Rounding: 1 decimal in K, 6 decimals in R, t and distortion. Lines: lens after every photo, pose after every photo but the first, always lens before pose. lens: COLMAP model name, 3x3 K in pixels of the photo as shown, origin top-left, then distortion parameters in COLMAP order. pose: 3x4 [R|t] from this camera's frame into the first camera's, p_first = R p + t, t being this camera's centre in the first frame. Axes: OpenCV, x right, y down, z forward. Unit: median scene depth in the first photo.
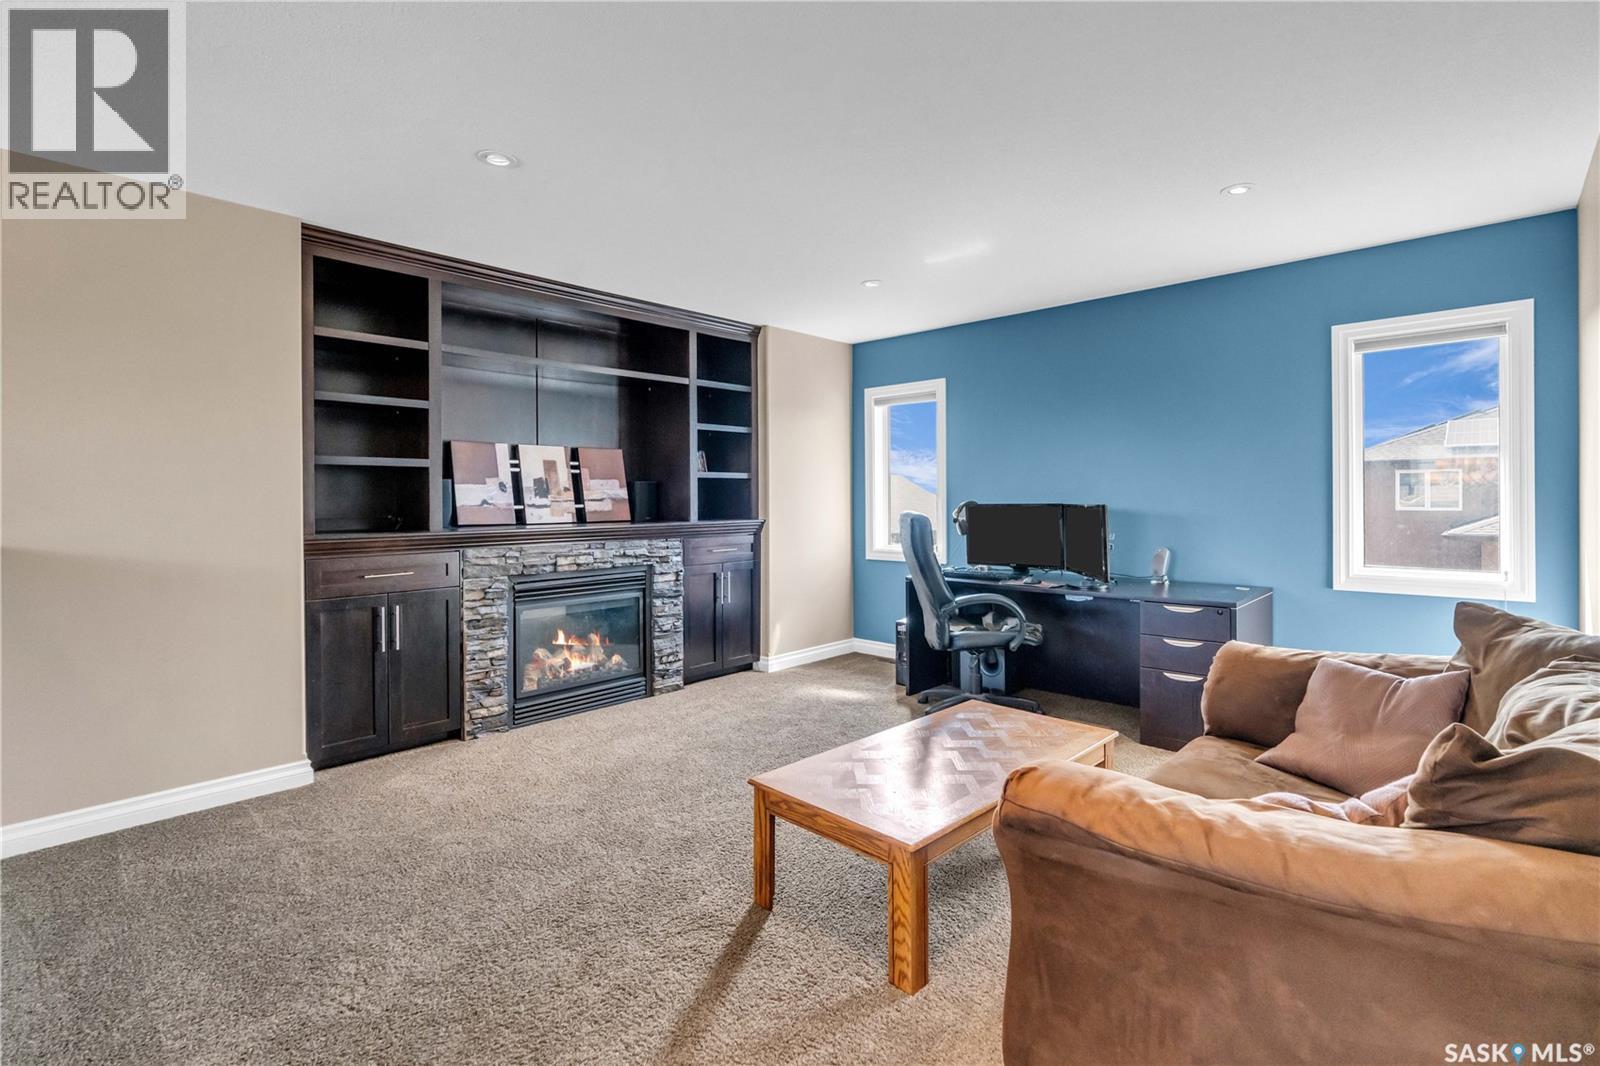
lens RADIAL K [[718.8, 0, 796.4], [0, 718.8, 506.3], [0, 0, 1]] dist [-0.010352, 0.004124]
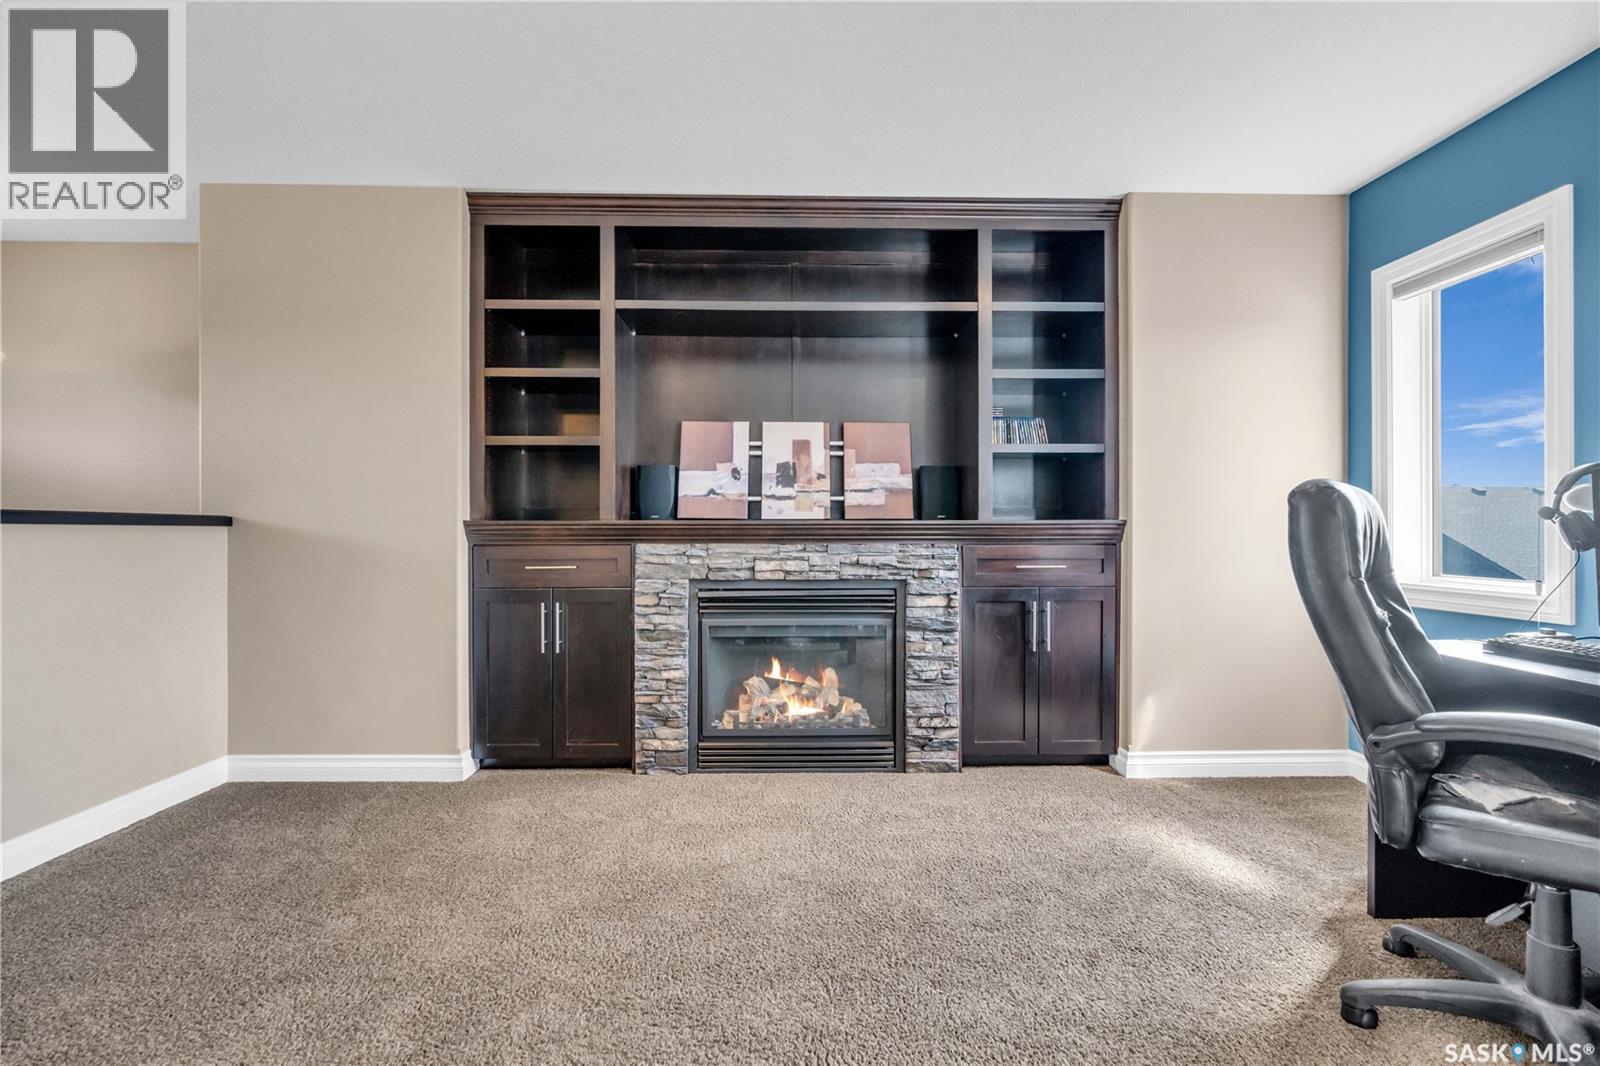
lens RADIAL K [[718.8, 0, 803.7], [0, 718.8, 528.2], [0, 0, 1]] dist [-0.010352, 0.004124]
pose [[0.709700, 0.006627, -0.704473, 0.250881], [-0.011867, 0.999926, -0.002549, 0.040908], [0.704404, 0.010169, 0.709726, 0.526709]]
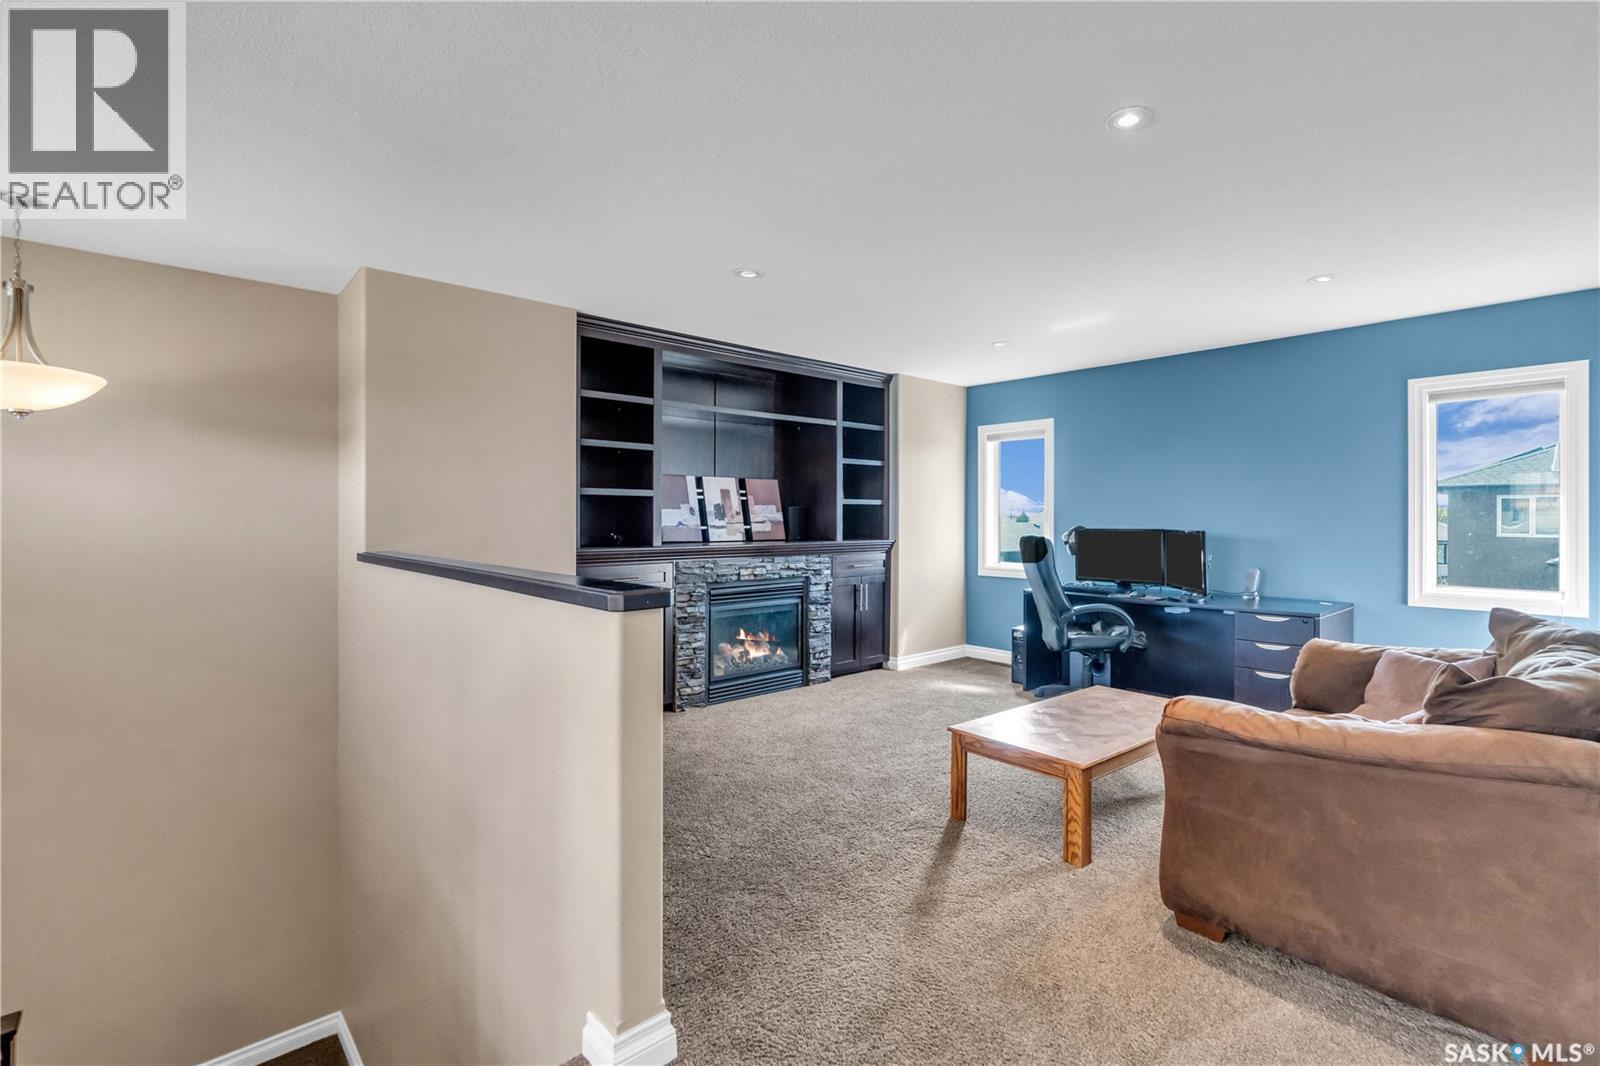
lens RADIAL K [[718.8, 0, 797.6], [0, 718.8, 523.1], [0, 0, 1]] dist [-0.010352, 0.004124]
pose [[0.996510, 0.009068, -0.082983, -0.141550], [-0.009383, 0.999950, -0.003413, -0.004431], [0.082948, 0.004180, 0.996545, -0.237870]]
